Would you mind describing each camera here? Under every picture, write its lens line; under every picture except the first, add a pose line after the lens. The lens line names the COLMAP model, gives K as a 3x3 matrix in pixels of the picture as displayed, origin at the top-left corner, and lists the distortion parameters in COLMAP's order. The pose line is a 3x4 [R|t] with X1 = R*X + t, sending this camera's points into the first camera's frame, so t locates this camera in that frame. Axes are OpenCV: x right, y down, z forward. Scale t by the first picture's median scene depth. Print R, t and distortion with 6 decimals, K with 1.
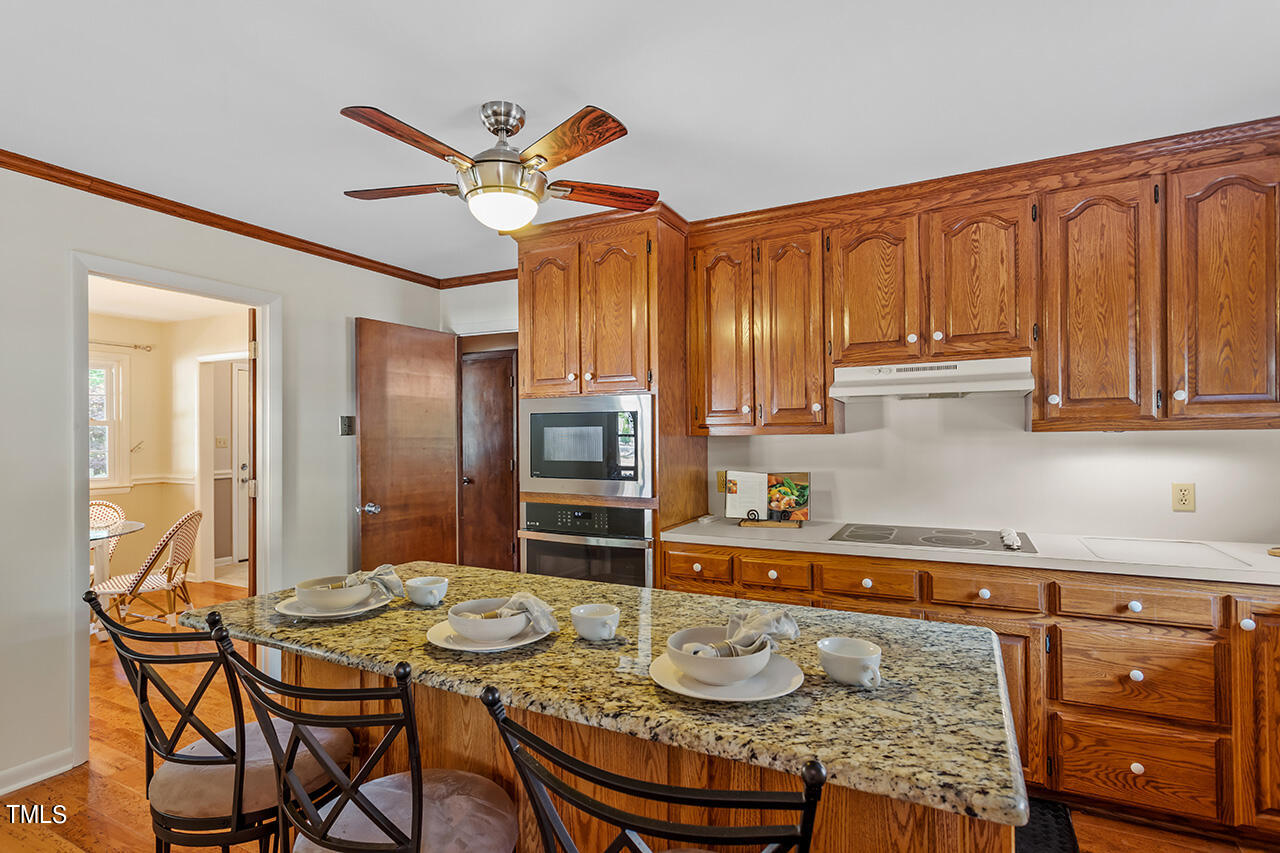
lens RADIAL K [[631.2, 0, 616.1], [0, 631.2, 431.2], [0, 0, 1]] dist [0.002509, -0.001251]
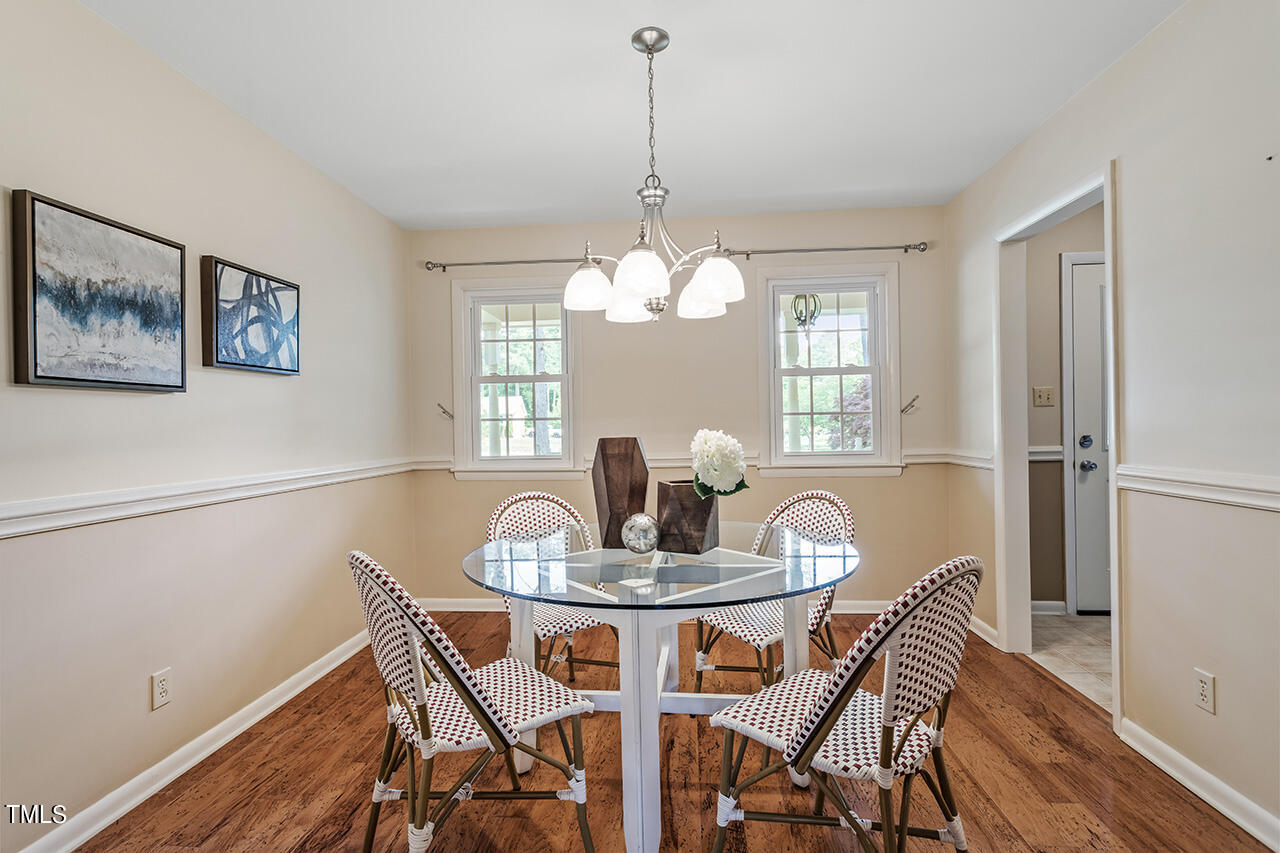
lens RADIAL K [[631.2, 0, 635.4], [0, 631.2, 425.7], [0, 0, 1]] dist [0.002509, -0.001251]
pose [[0.424136, 0.001153, -0.905598, -0.297052], [0.018112, 0.999788, 0.009756, 0.034547], [0.905418, -0.020540, 0.424025, 0.477908]]
